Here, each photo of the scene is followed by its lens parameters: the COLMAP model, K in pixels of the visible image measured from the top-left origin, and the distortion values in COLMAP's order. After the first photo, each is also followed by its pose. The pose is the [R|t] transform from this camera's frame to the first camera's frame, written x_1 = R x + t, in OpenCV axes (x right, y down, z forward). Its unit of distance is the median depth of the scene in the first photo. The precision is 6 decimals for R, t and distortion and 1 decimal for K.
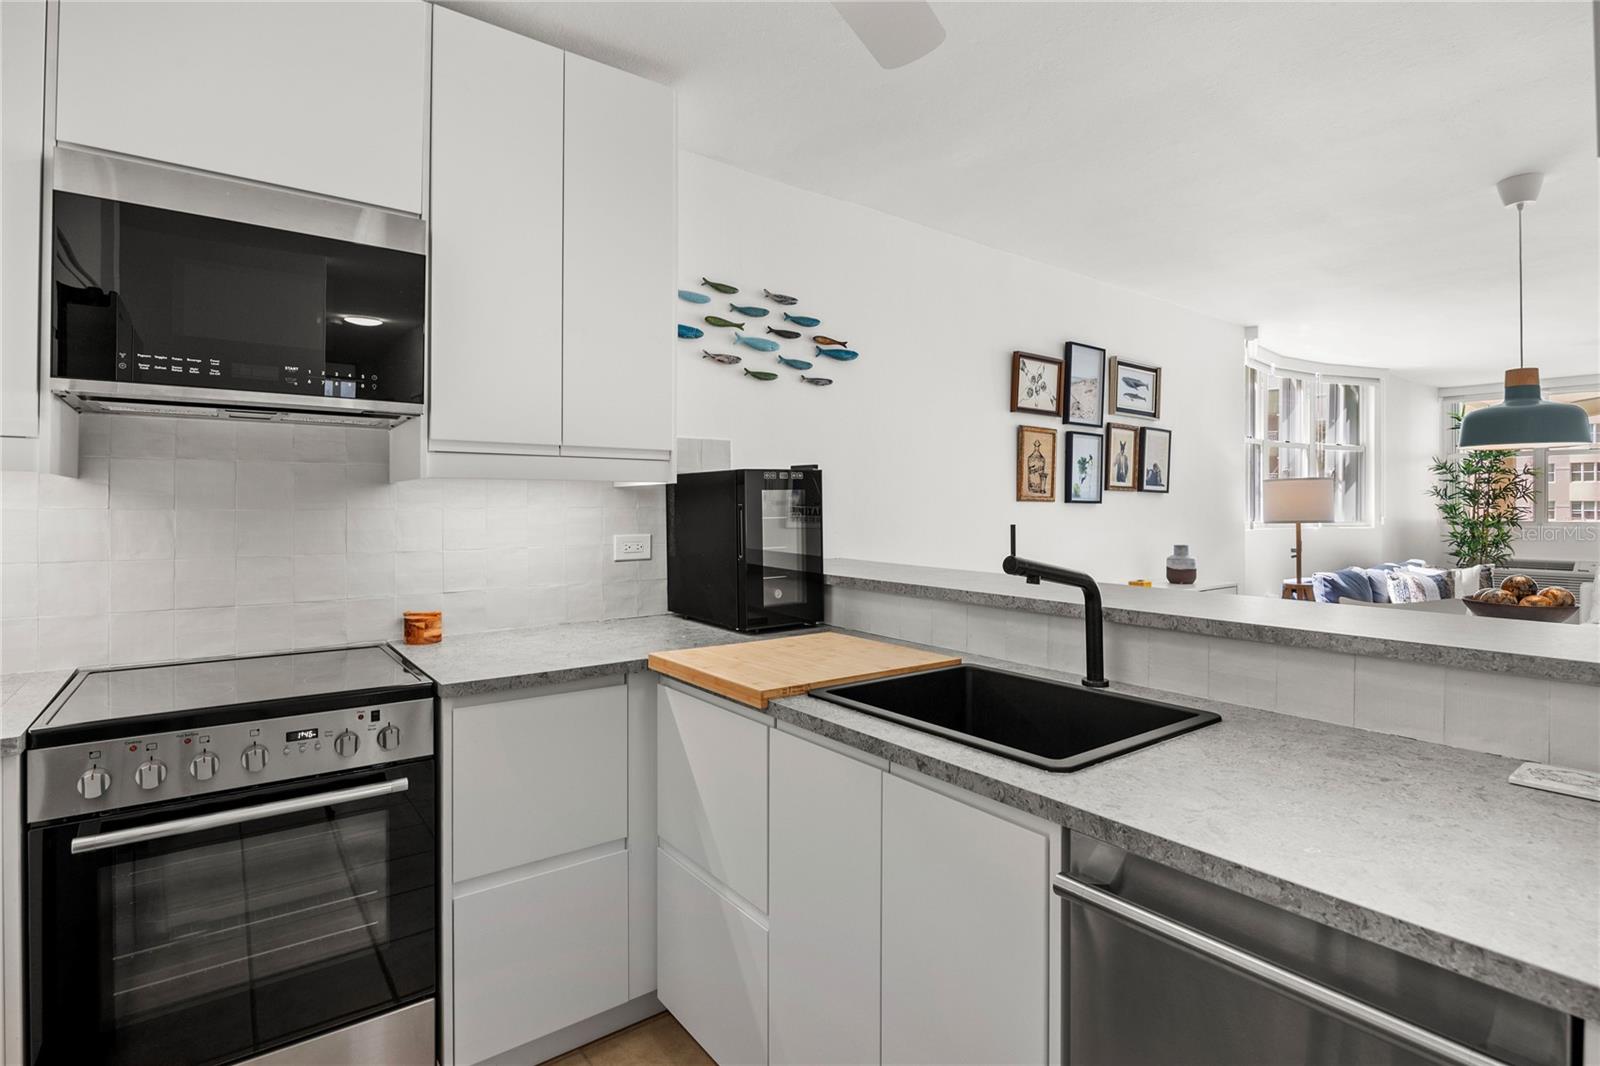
lens RADIAL K [[785.1, 0, 806.8], [0, 785.1, 503.7], [0, 0, 1]] dist [-0.011093, 0.000979]
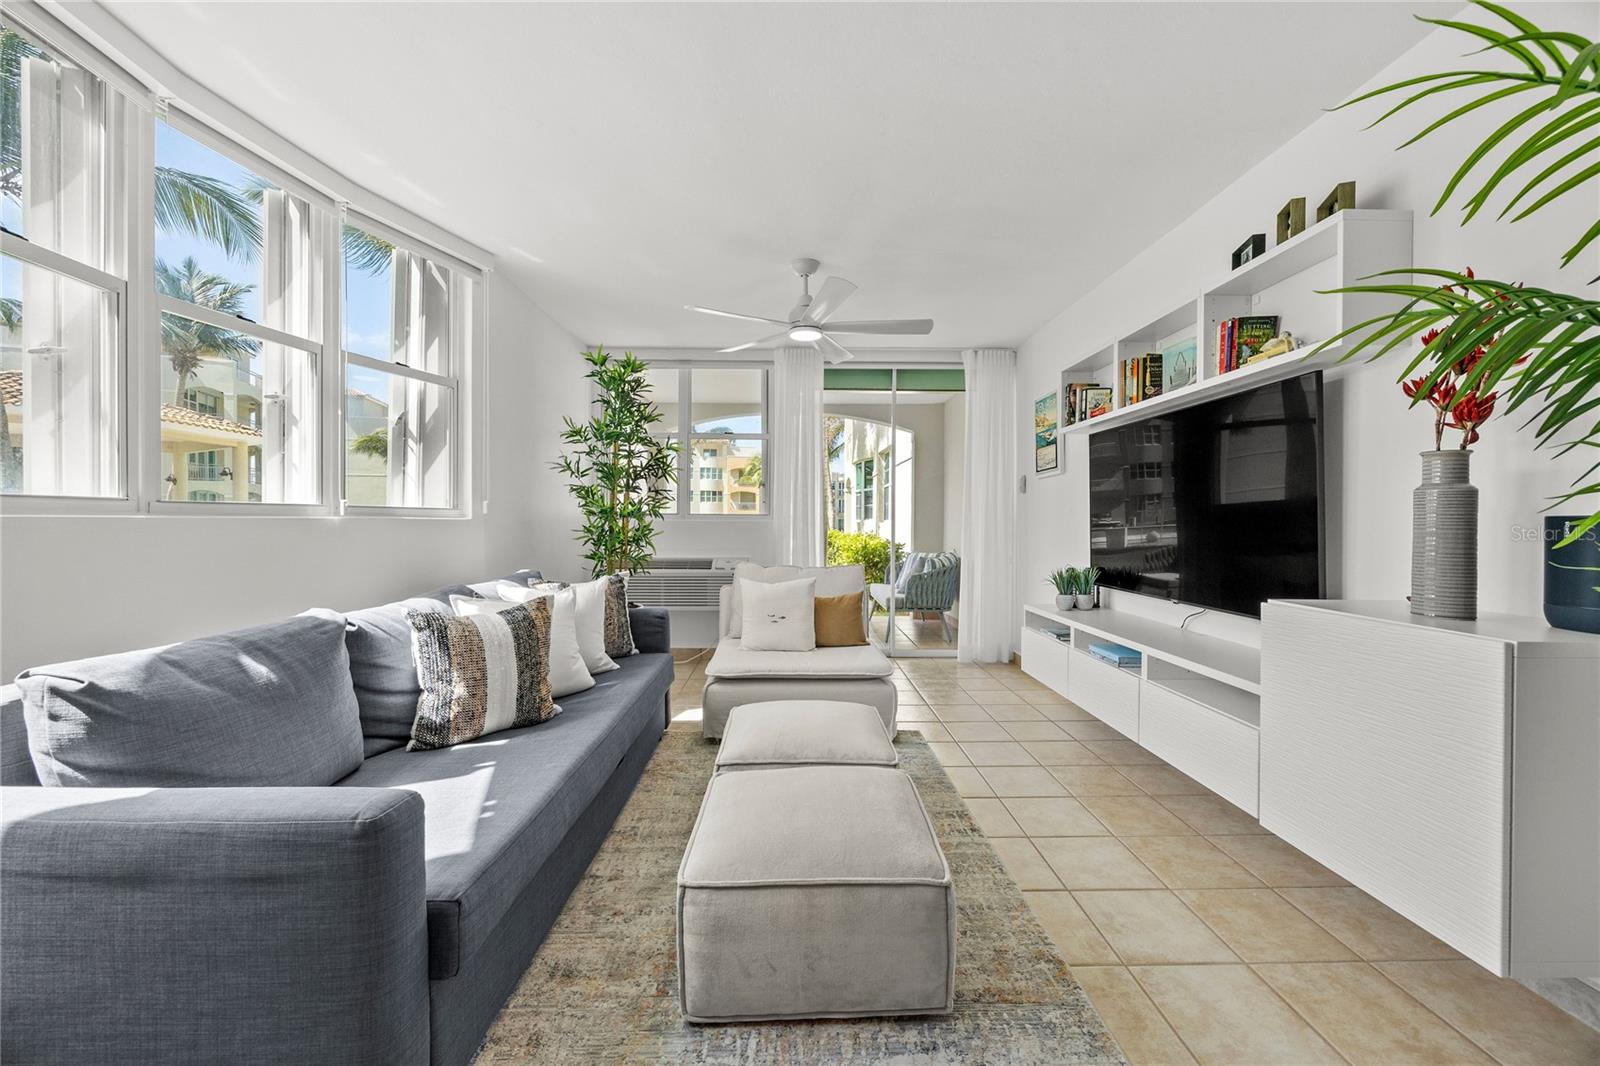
lens RADIAL K [[615.9, 0, 796.0], [0, 615.9, 527.4], [0, 0, 1]] dist [-0.005498, 0.001057]
pose [[0.596652, -0.009303, 0.802446, 1.448064], [-0.004982, 0.999871, 0.015297, 0.083926], [-0.802485, -0.013125, 0.596529, 1.518303]]
